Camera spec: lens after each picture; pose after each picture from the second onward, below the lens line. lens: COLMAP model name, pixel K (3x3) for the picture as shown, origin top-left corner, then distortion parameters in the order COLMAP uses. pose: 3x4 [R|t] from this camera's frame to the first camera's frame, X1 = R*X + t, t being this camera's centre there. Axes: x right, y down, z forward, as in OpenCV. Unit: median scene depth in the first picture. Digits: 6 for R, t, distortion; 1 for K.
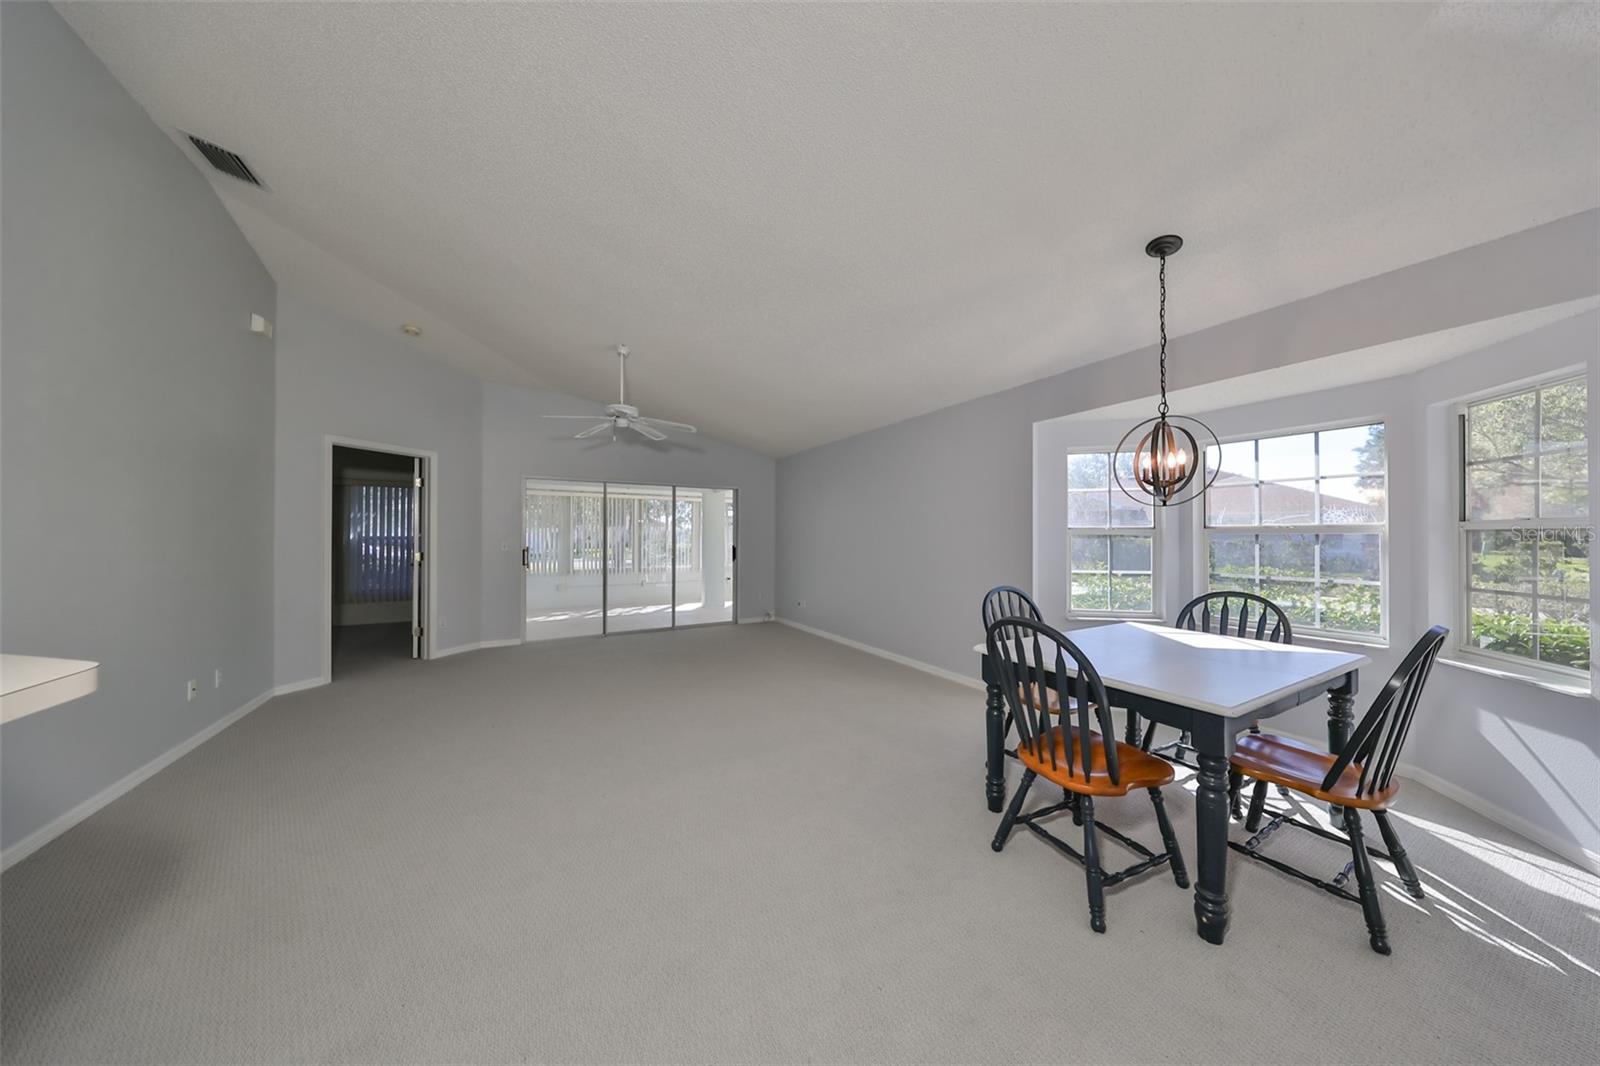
lens RADIAL K [[496.9, 0, 829.4], [0, 496.9, 537.2], [0, 0, 1]] dist [0.004043, -0.000649]
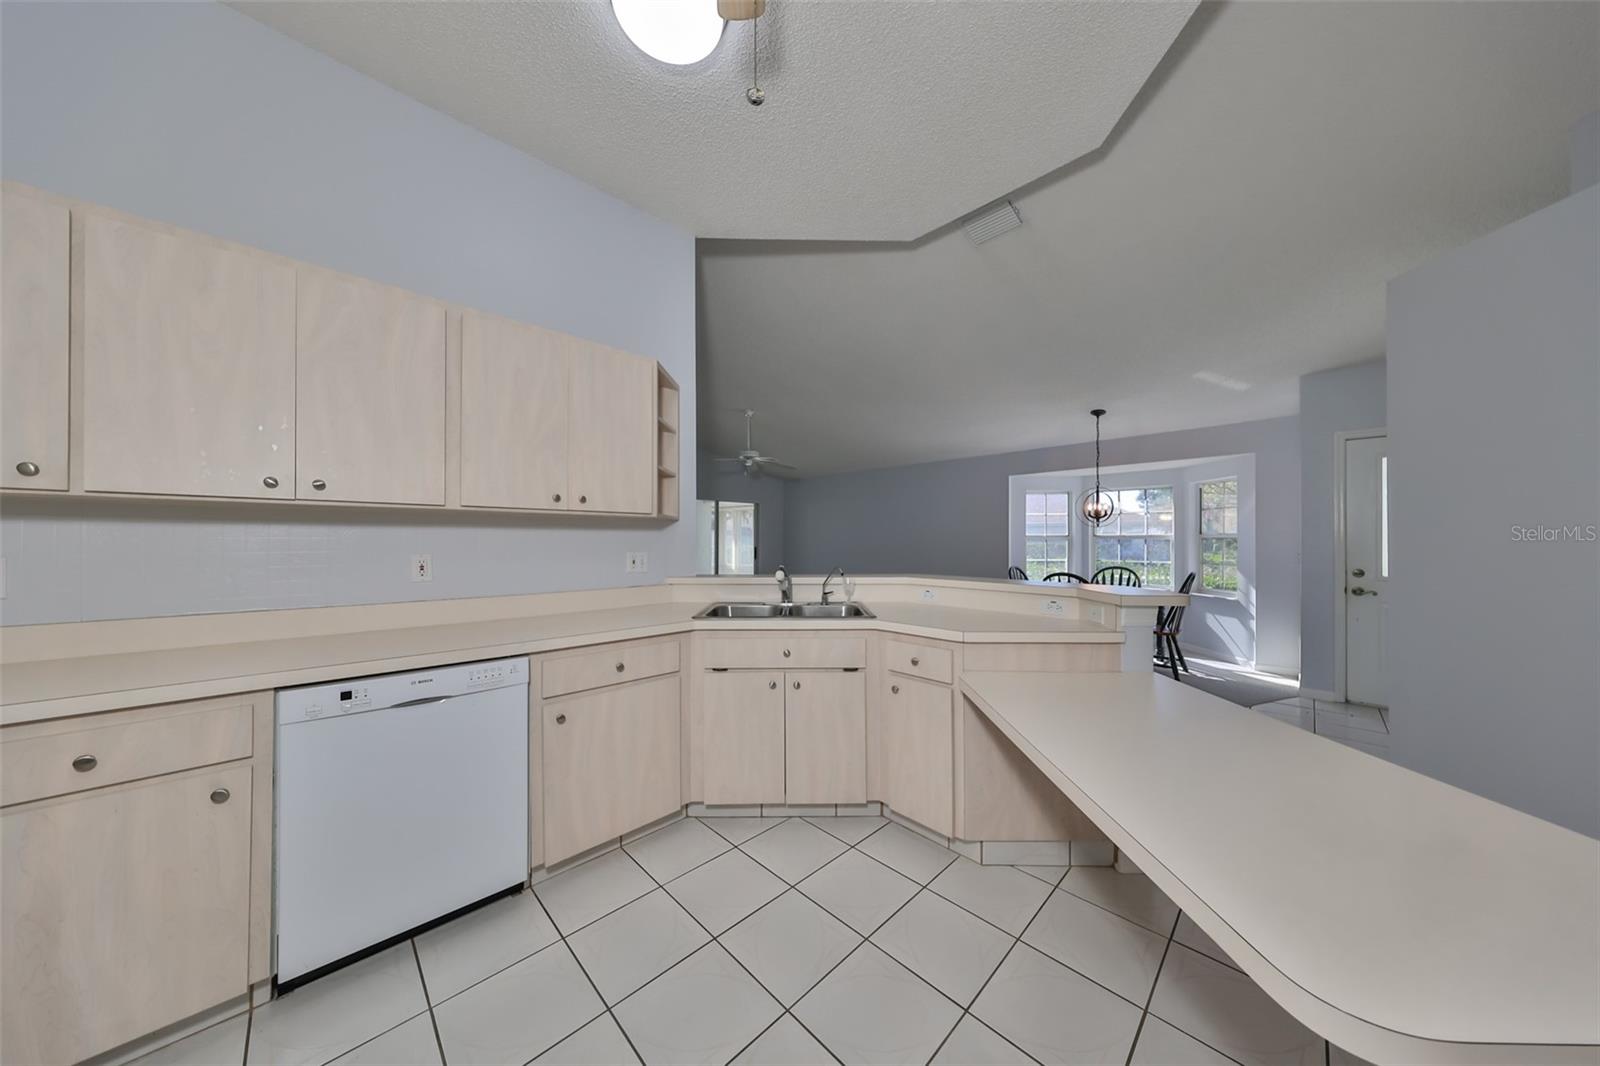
lens RADIAL K [[496.9, 0, 806.9], [0, 496.9, 541.0], [0, 0, 1]] dist [0.004043, -0.000649]
pose [[0.973536, -0.000214, 0.228532, -0.652952], [0.000059, 1.000000, 0.000686, -0.000602], [-0.228532, -0.000654, 0.973536, -0.523066]]
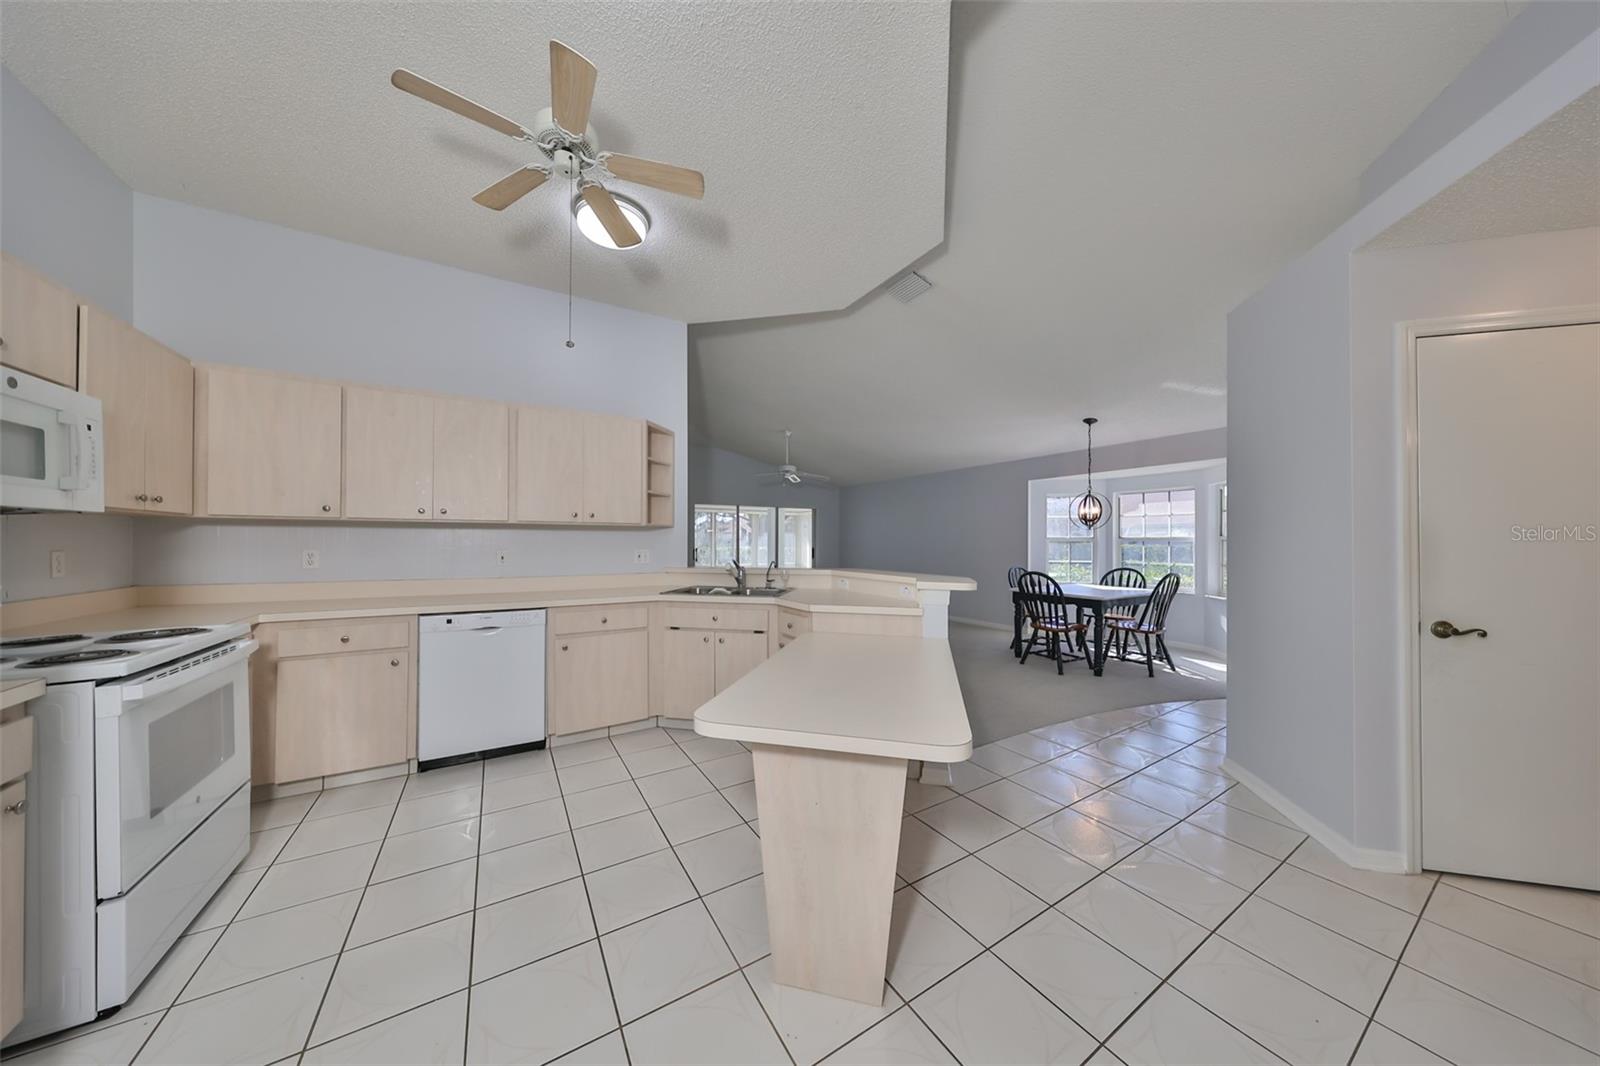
lens RADIAL K [[496.9, 0, 806.7], [0, 496.9, 539.7], [0, 0, 1]] dist [0.004043, -0.000649]
pose [[0.999977, 0.001164, 0.006675, -0.403229], [-0.001126, 0.999983, -0.005680, 0.000440], [-0.006681, 0.005673, 0.999962, -0.793324]]
